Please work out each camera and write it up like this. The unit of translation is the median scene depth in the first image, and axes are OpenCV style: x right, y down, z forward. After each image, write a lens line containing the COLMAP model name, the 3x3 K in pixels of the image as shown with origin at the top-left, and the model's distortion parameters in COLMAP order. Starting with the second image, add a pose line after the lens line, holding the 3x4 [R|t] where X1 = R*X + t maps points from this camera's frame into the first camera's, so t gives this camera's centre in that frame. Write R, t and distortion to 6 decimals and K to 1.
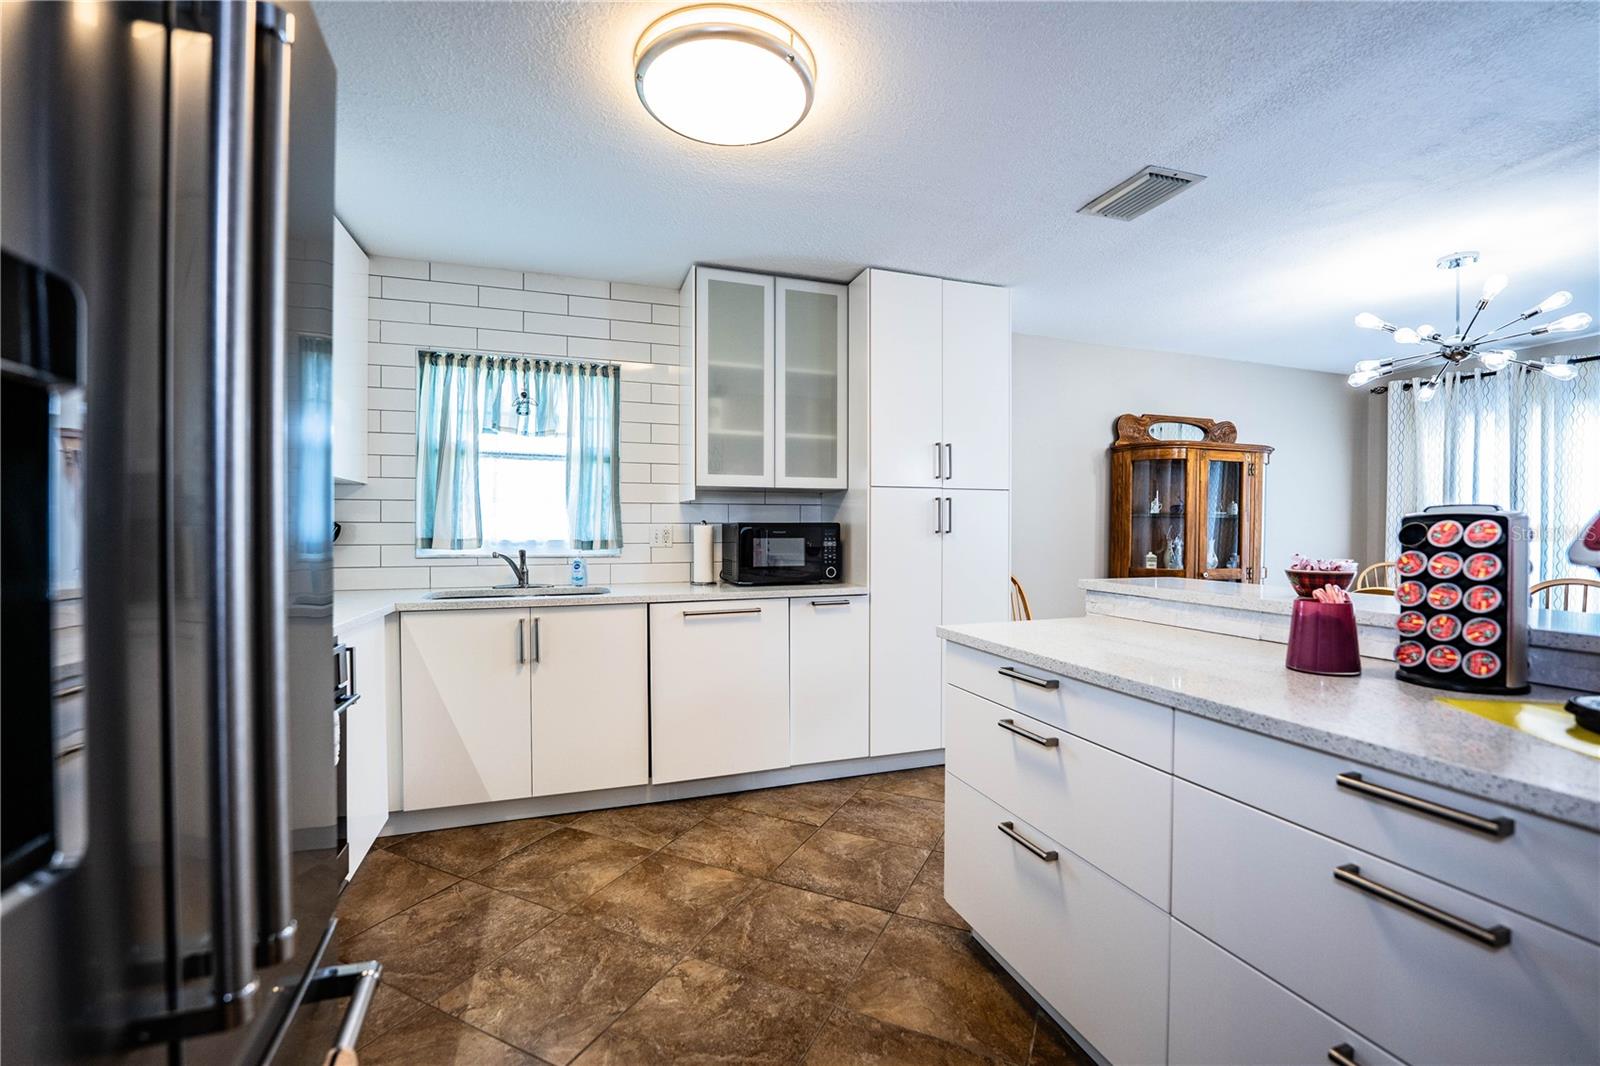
lens RADIAL K [[668.5, 0, 801.0], [0, 668.5, 537.5], [0, 0, 1]] dist [-0.022550, 0.000677]
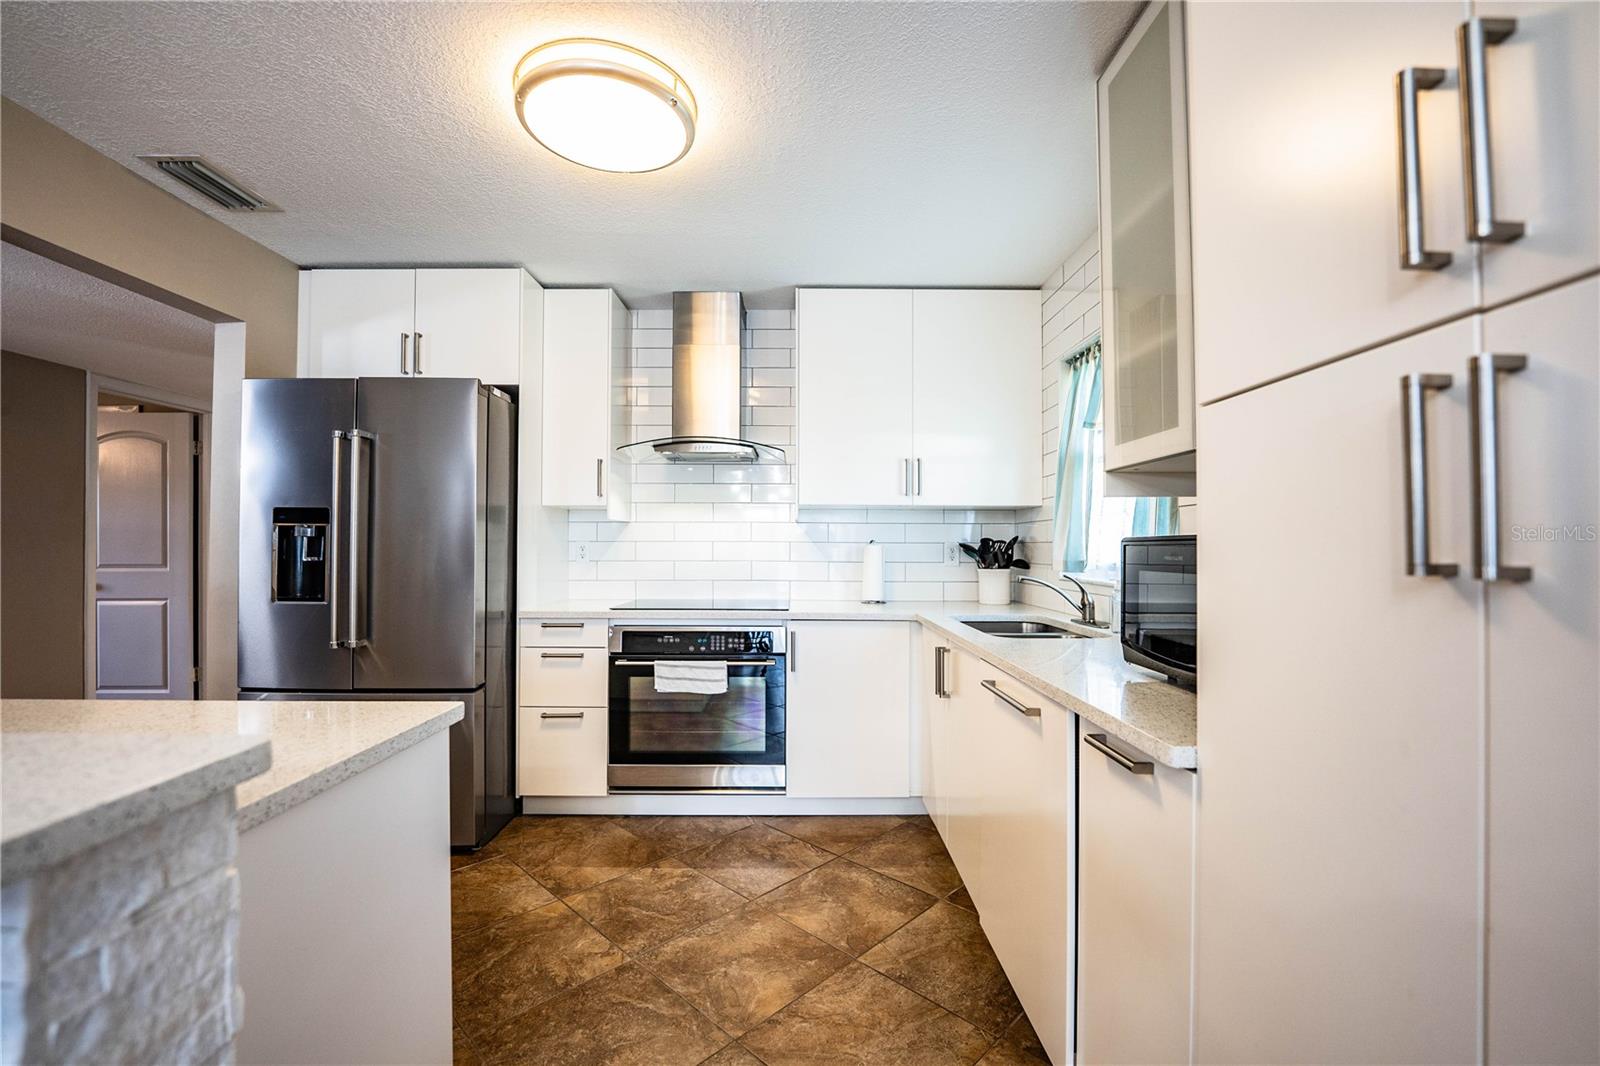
lens RADIAL K [[668.5, 0, 801.0], [0, 668.5, 537.5], [0, 0, 1]] dist [-0.022550, 0.000677]
pose [[-0.312644, -0.014300, -0.949763, 0.432414], [-0.012720, 0.999860, -0.010867, -0.013686], [0.949785, 0.008684, -0.312782, 0.918614]]
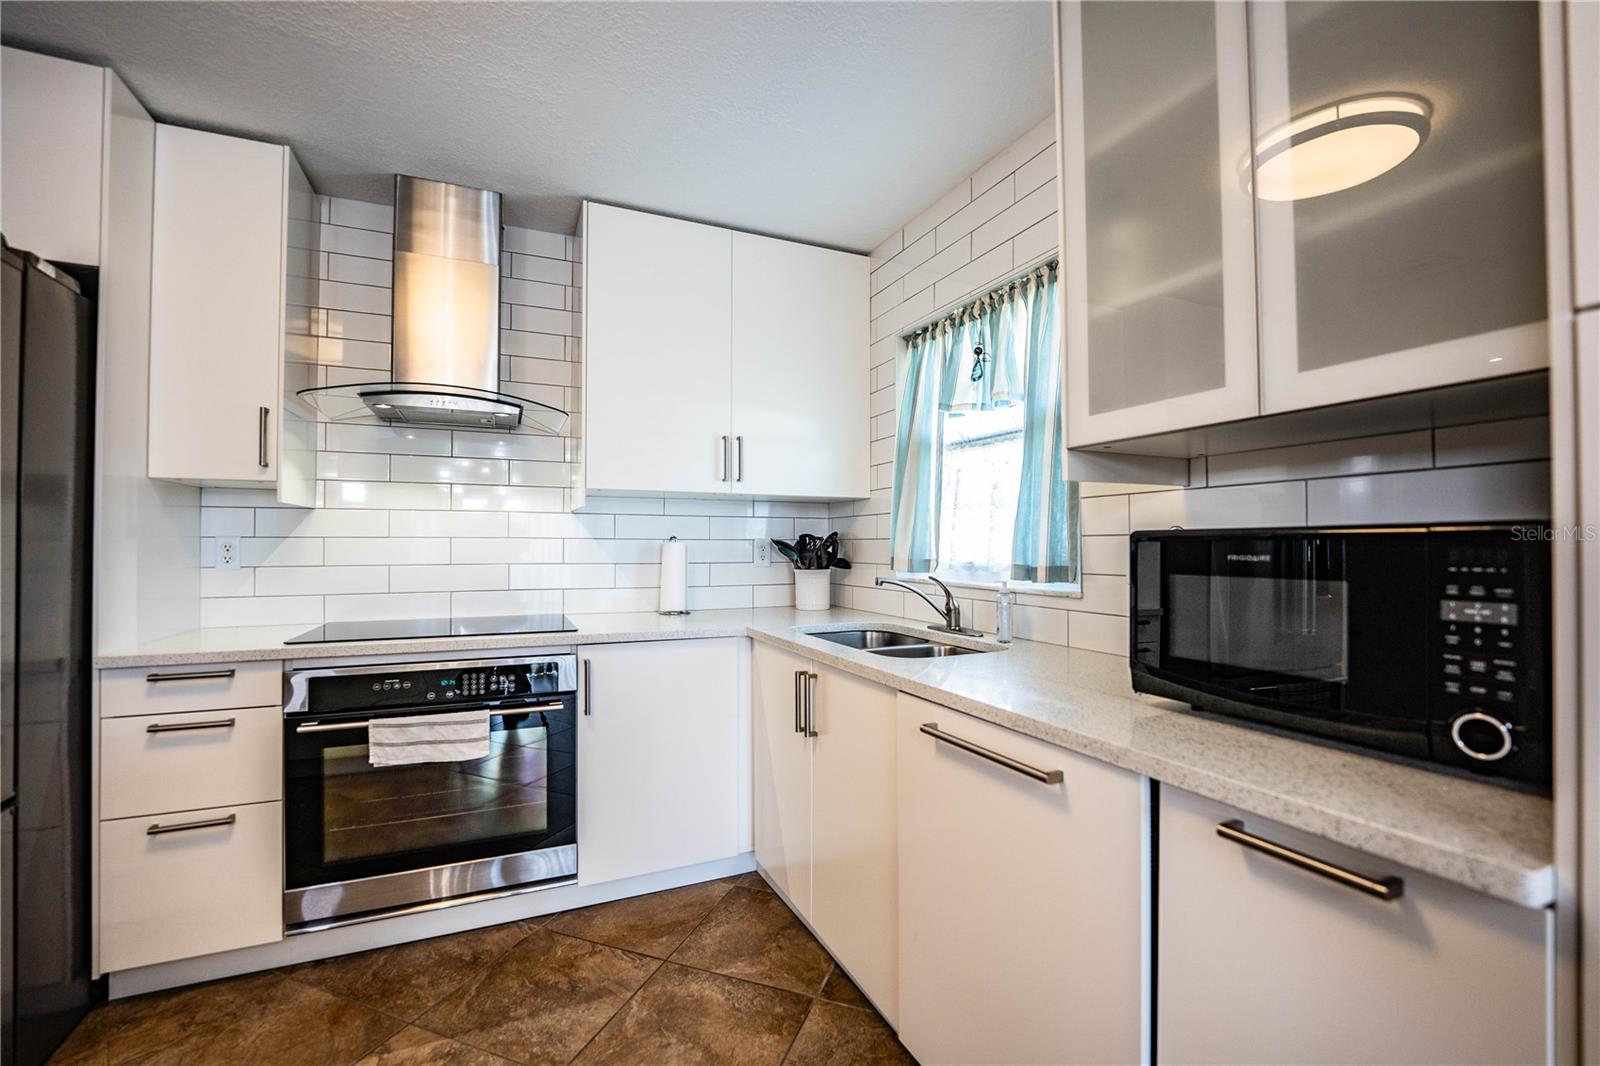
lens RADIAL K [[668.5, 0, 801.0], [0, 668.5, 537.5], [0, 0, 1]] dist [-0.022550, 0.000677]
pose [[0.096395, -0.011665, -0.995275, 0.254867], [-0.010241, 0.999867, -0.012710, -0.011604], [0.995290, 0.011418, 0.096263, 0.772270]]
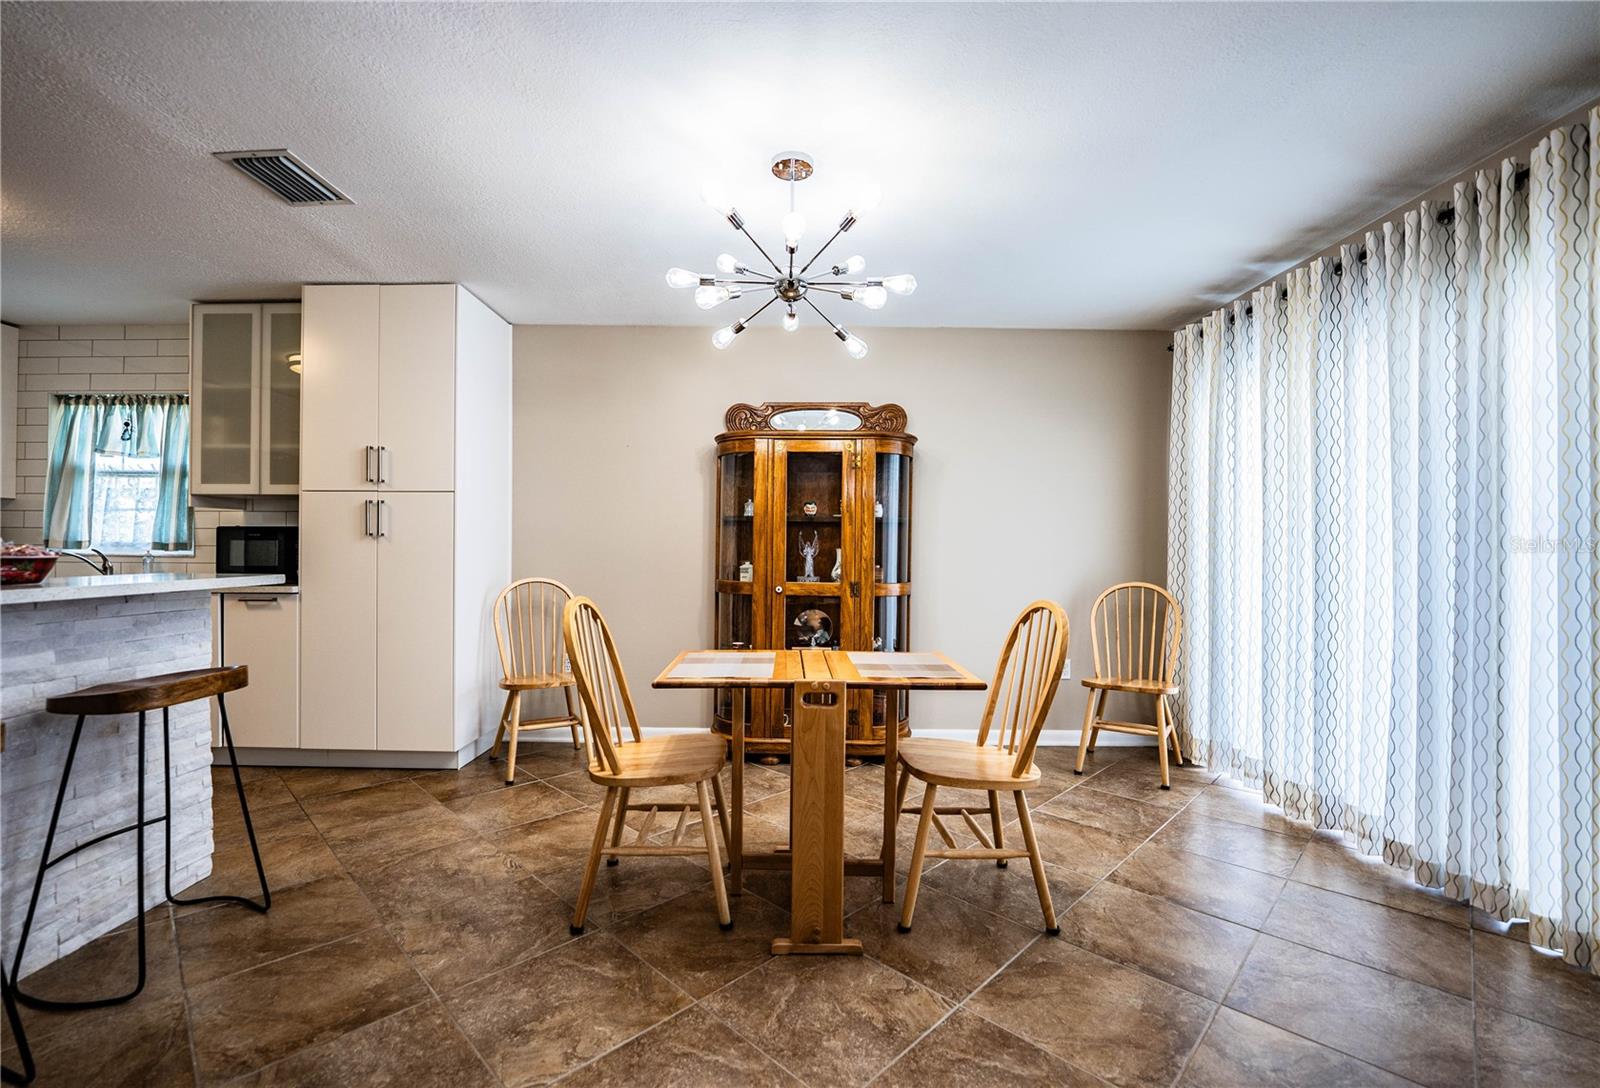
lens RADIAL K [[683.2, 0, 783.9], [0, 683.2, 549.4], [0, 0, 1]] dist [-0.020530, 0.000312]
pose [[0.943113, 0.004458, -0.332442, 1.168750], [-0.009087, 0.999882, -0.012371, 0.021604], [0.332348, 0.014688, 0.943042, 0.246327]]
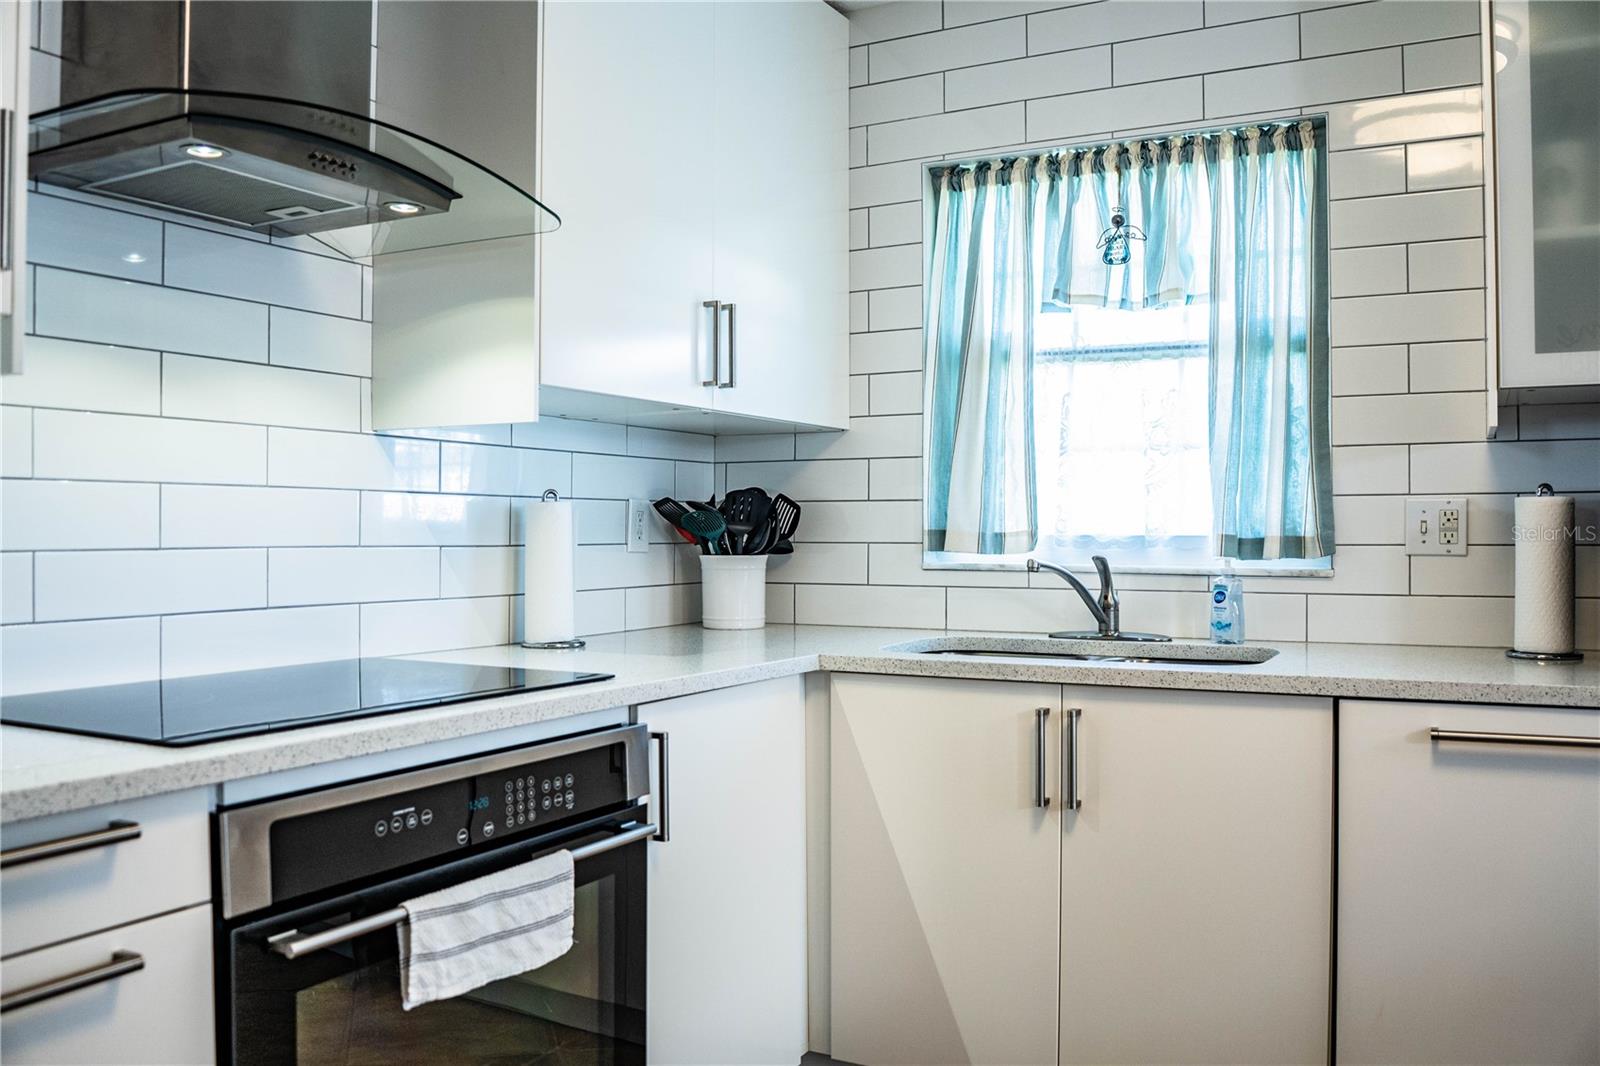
lens RADIAL K [[1299.4, 0, 800.0], [0, 1299.4, 533.0], [0, 0, 1]] dist [-0.117054, 0.080620]
pose [[0.678869, 0.001388, -0.734258, 0.089463], [-0.006861, 0.999967, -0.004453, 0.007764], [0.734227, 0.008060, 0.678856, 0.241314]]
